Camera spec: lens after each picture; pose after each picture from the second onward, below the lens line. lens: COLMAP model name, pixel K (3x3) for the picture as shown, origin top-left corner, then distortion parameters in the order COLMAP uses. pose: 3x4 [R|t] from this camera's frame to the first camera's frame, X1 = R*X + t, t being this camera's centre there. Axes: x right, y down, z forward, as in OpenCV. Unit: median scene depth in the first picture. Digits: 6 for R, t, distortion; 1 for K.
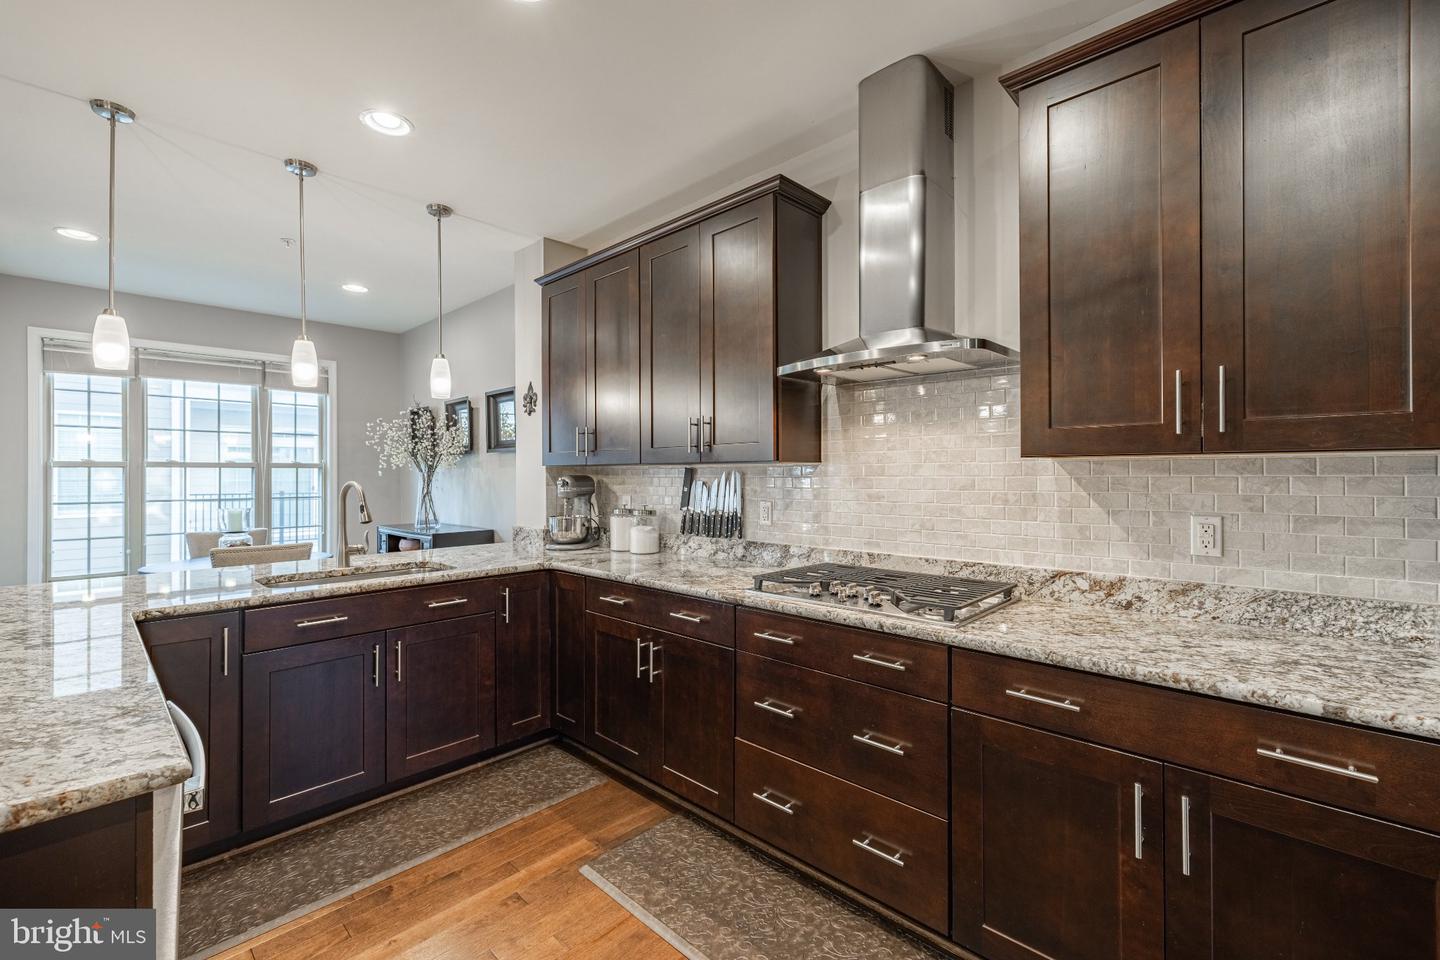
lens RADIAL K [[604.6, 0, 717.8], [0, 604.6, 472.7], [0, 0, 1]] dist [-0.000572, -0.000265]
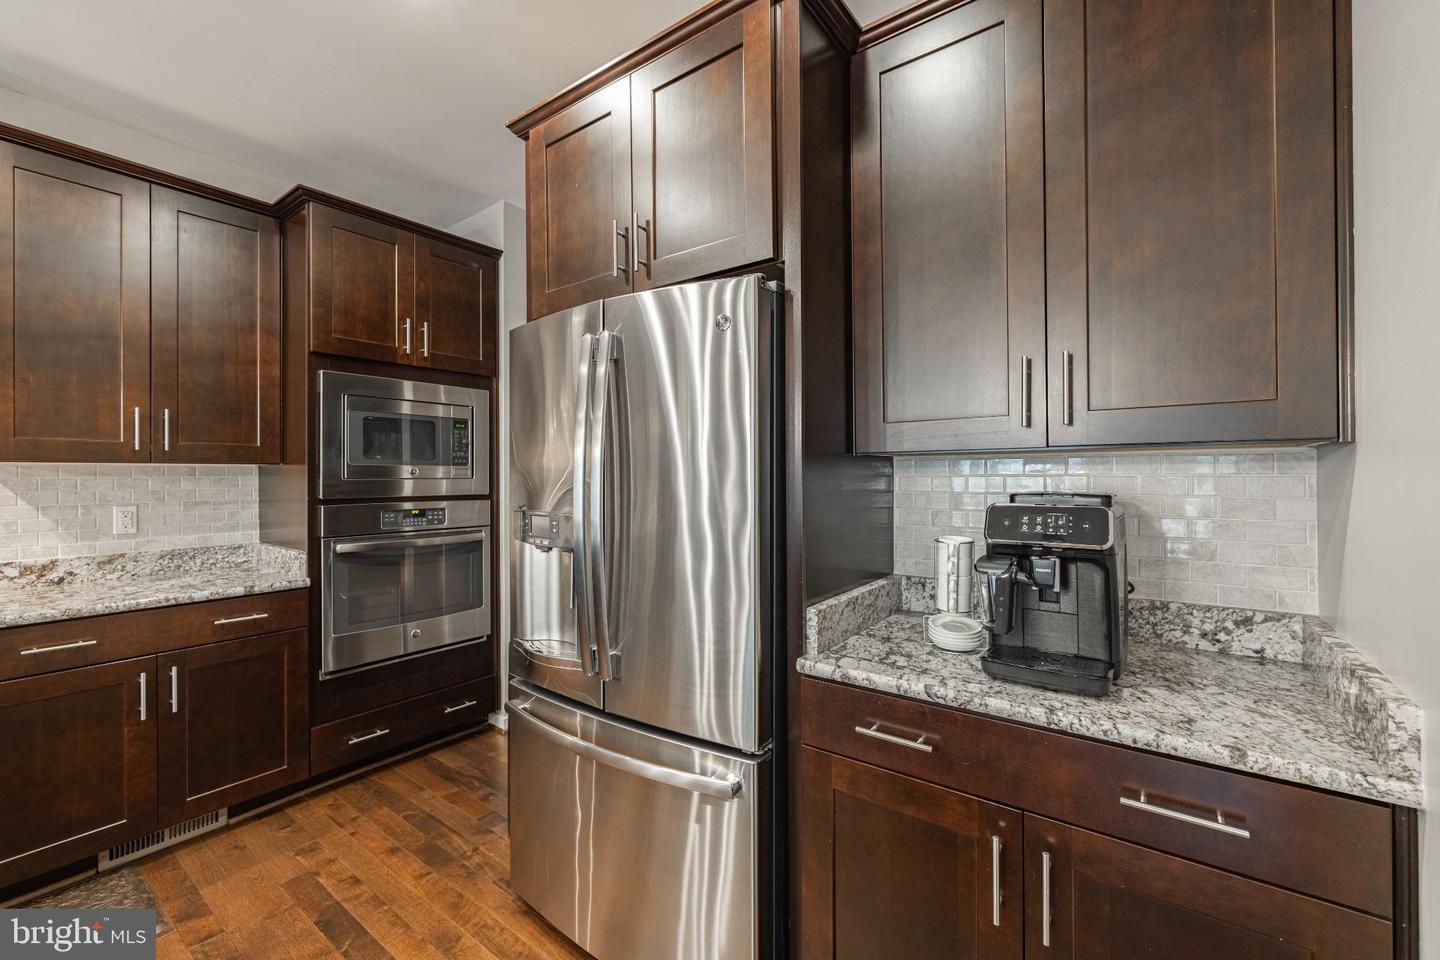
lens RADIAL K [[604.6, 0, 715.5], [0, 604.6, 475.9], [0, 0, 1]] dist [-0.000572, -0.000265]
pose [[-0.117495, -0.000401, 0.993073, -0.796892], [-0.002024, 0.999998, 0.000164, -0.002337], [-0.993071, -0.001991, -0.117495, -0.225800]]
